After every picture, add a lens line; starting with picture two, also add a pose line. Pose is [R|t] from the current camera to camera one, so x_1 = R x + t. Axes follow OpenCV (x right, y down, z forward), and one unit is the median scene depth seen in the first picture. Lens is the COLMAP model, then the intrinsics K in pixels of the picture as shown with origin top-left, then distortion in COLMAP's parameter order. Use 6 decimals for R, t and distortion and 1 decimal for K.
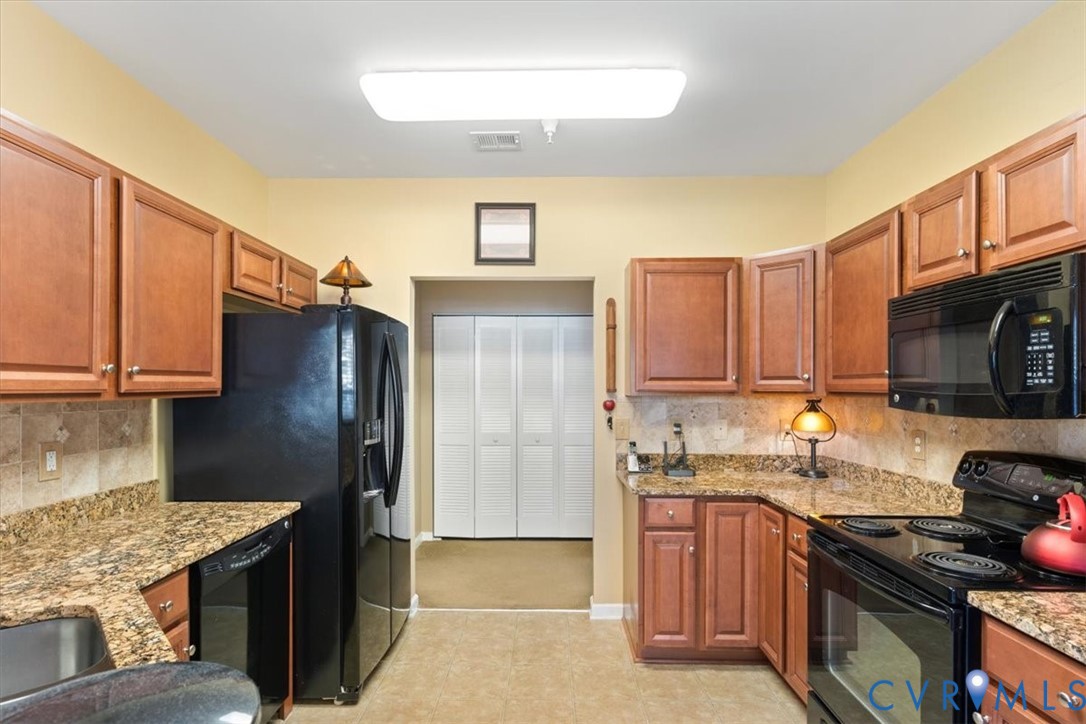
lens RADIAL K [[542.6, 0, 540.5], [0, 542.6, 382.3], [0, 0, 1]] dist [0.000190, -0.000032]
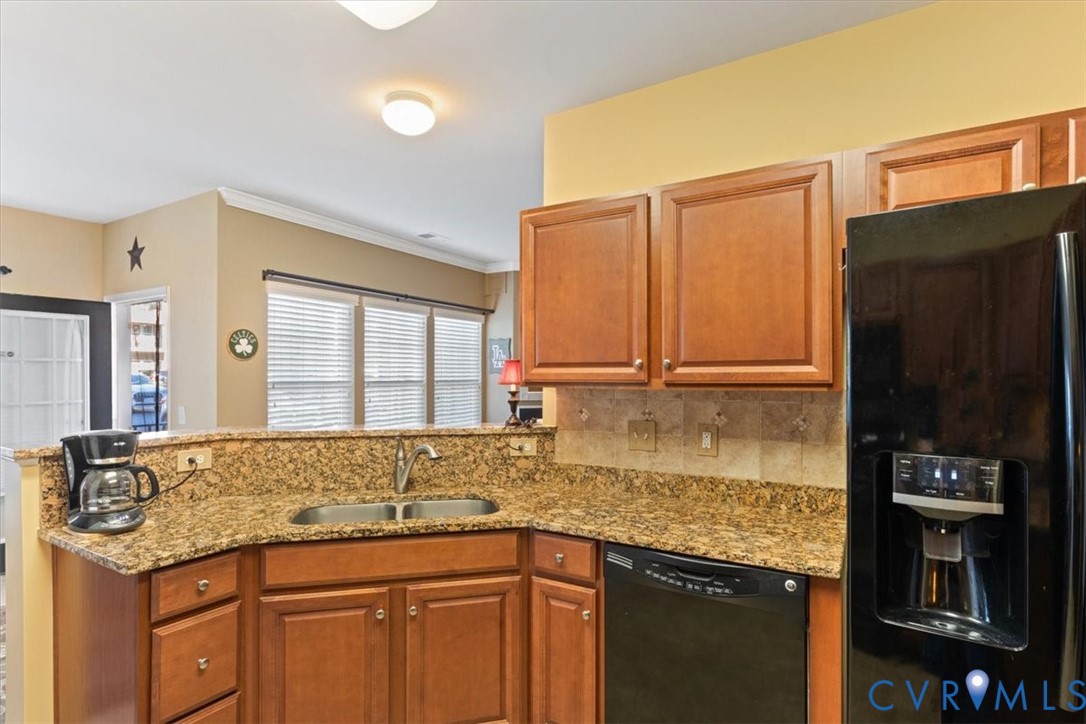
lens RADIAL K [[542.6, 0, 540.5], [0, 542.6, 382.3], [0, 0, 1]] dist [0.000190, -0.000032]
pose [[-0.500008, 0.007373, -0.865989, 0.303843], [0.004178, 0.999973, 0.006102, 0.008858], [0.866010, -0.000567, -0.500026, 1.239306]]
